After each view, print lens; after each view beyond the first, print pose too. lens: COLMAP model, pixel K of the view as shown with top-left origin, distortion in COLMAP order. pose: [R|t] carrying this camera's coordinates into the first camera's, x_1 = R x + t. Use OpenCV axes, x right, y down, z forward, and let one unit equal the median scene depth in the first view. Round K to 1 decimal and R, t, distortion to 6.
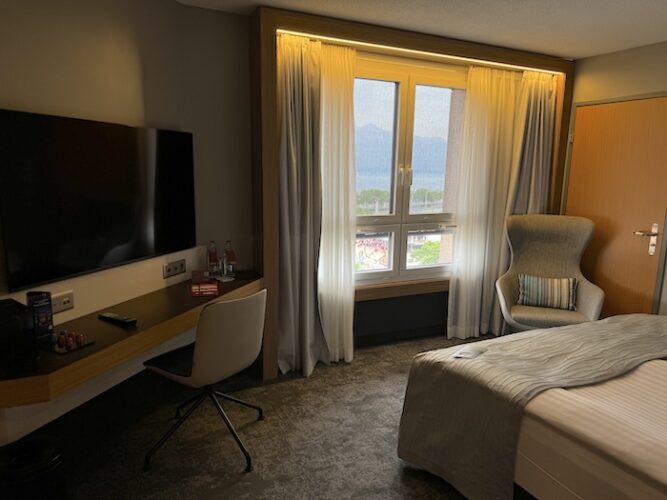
lens RADIAL K [[474.5, 0, 332.5], [0, 474.5, 250.7], [0, 0, 1]] dist [0.004280, -0.004557]
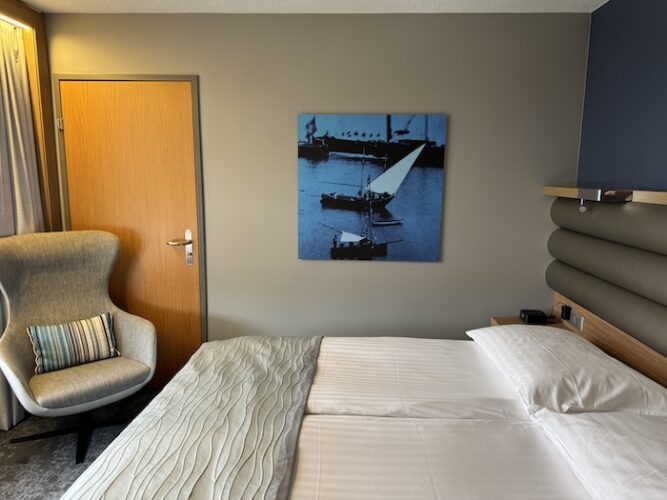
lens RADIAL K [[474.5, 0, 331.8], [0, 474.5, 255.0], [0, 0, 1]] dist [0.004280, -0.004557]
pose [[0.493330, -0.161836, 0.854655, 0.059707], [0.152325, 0.983430, 0.098295, -0.051086], [-0.856401, 0.081694, 0.509808, 0.307682]]
